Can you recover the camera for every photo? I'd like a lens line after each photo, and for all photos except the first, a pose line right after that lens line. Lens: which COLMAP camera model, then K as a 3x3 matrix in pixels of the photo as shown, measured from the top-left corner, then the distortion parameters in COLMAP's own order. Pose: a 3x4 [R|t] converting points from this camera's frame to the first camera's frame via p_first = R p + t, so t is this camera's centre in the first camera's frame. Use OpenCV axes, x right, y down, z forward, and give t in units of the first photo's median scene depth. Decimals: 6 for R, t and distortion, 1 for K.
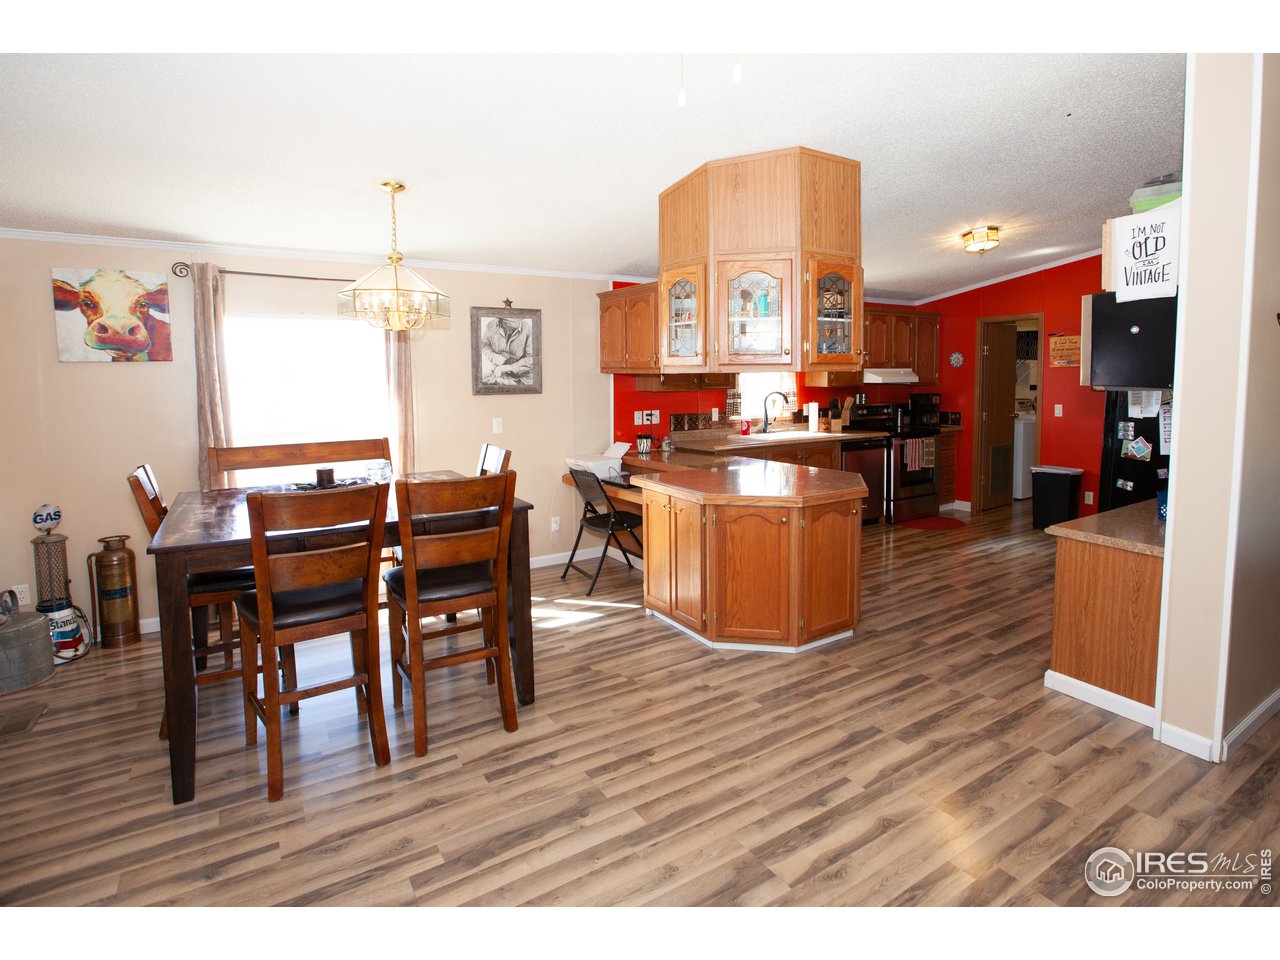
lens RADIAL K [[701.9, 0, 674.6], [0, 701.9, 435.1], [0, 0, 1]] dist [-0.042591, 0.018580]
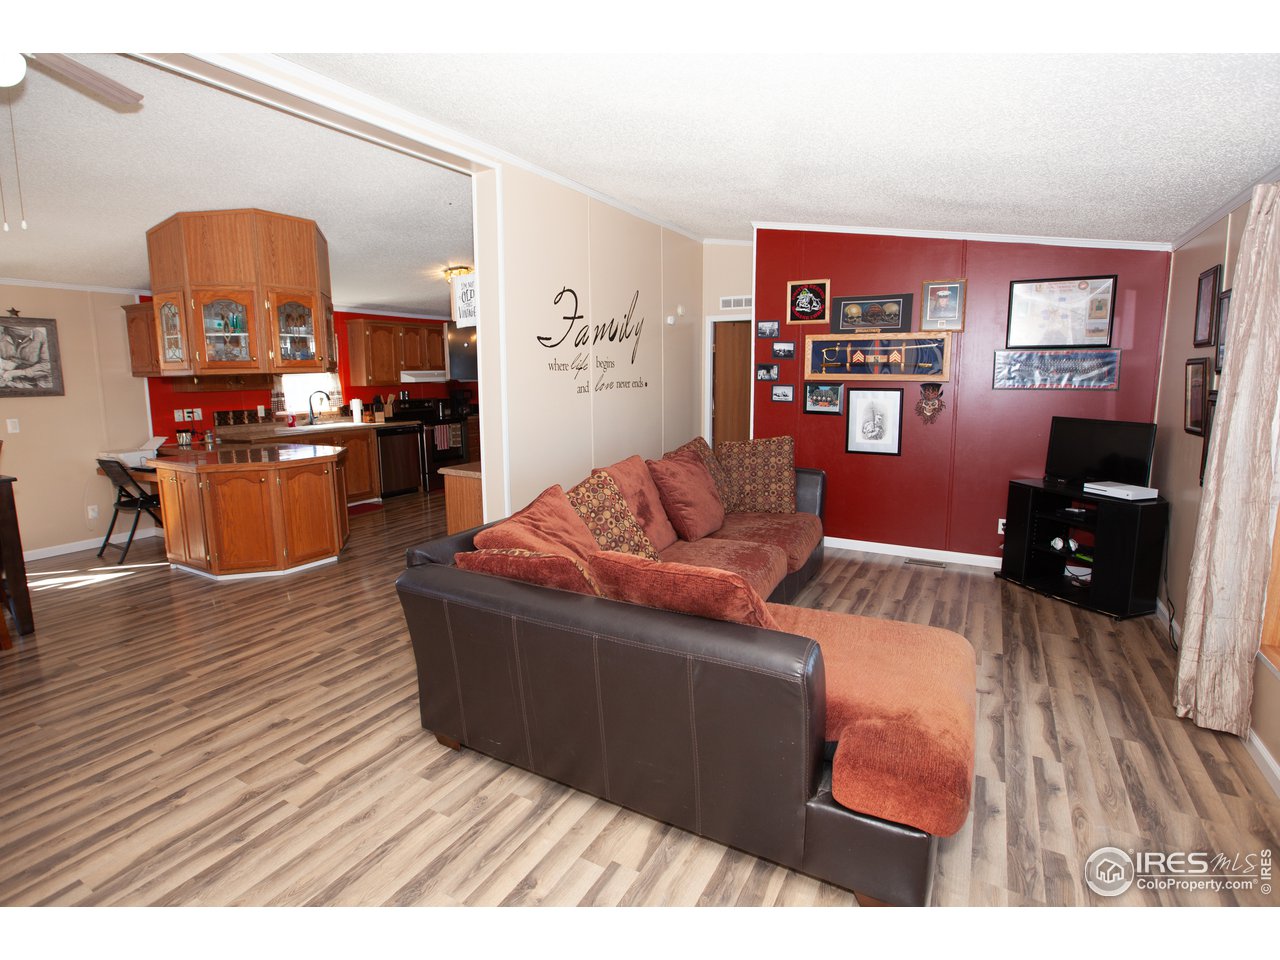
lens RADIAL K [[645.5, 0, 628.0], [0, 645.5, 464.3], [0, 0, 1]] dist [-0.034037, 0.018487]
pose [[0.897397, -0.068194, 0.435922, 0.231713], [0.047394, 0.997166, 0.058427, 0.045415], [-0.438671, -0.031772, 0.898086, -0.419545]]
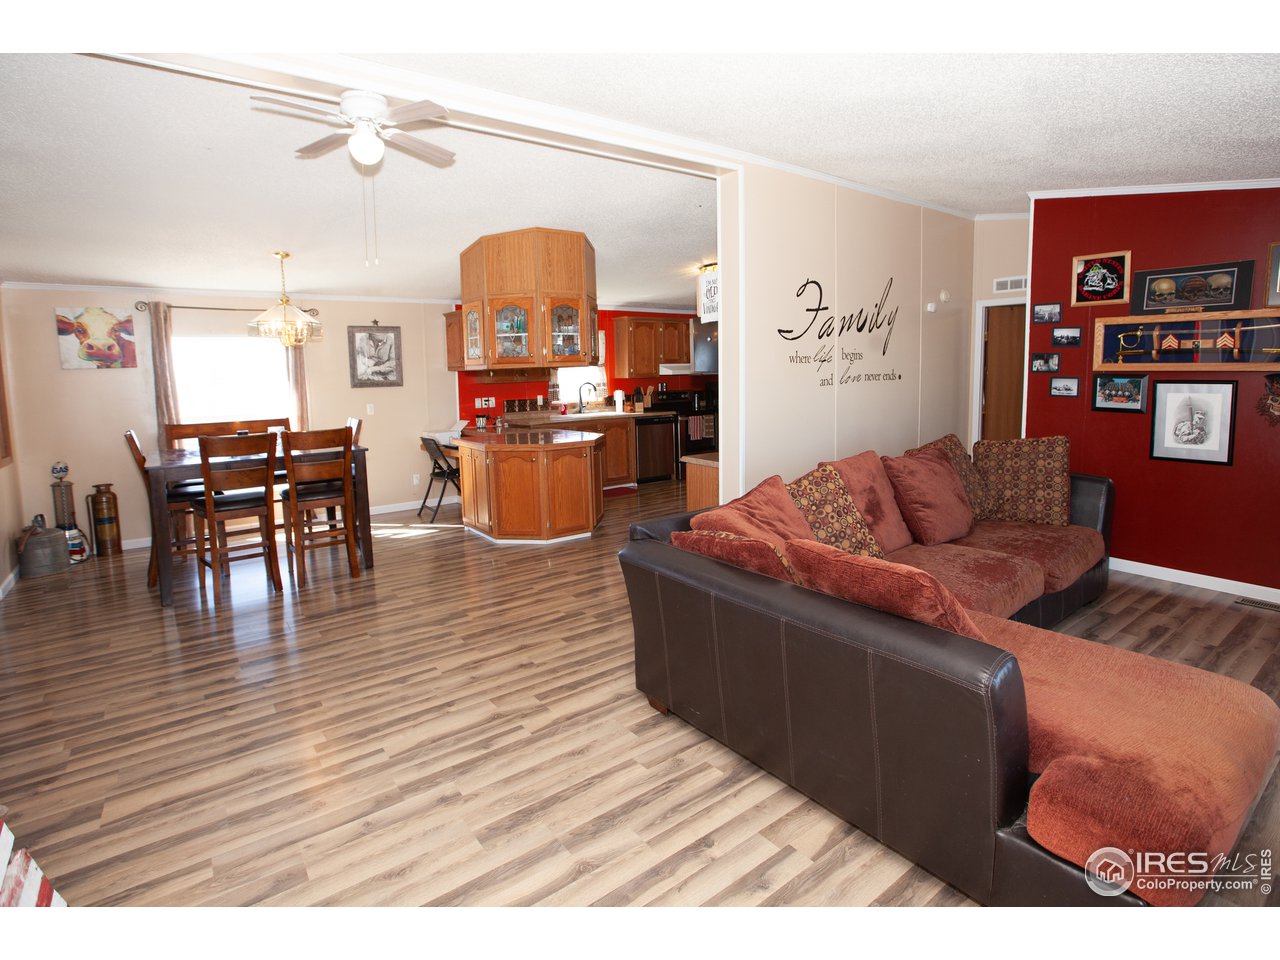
lens RADIAL K [[661.0, 0, 619.4], [0, 661.0, 442.9], [0, 0, 1]] dist [-0.024579, 0.012984]
pose [[0.998996, -0.021650, 0.039212, 0.267919], [0.020838, 0.999562, 0.021000, 0.050341], [-0.039649, -0.020161, 0.999010, -0.482987]]
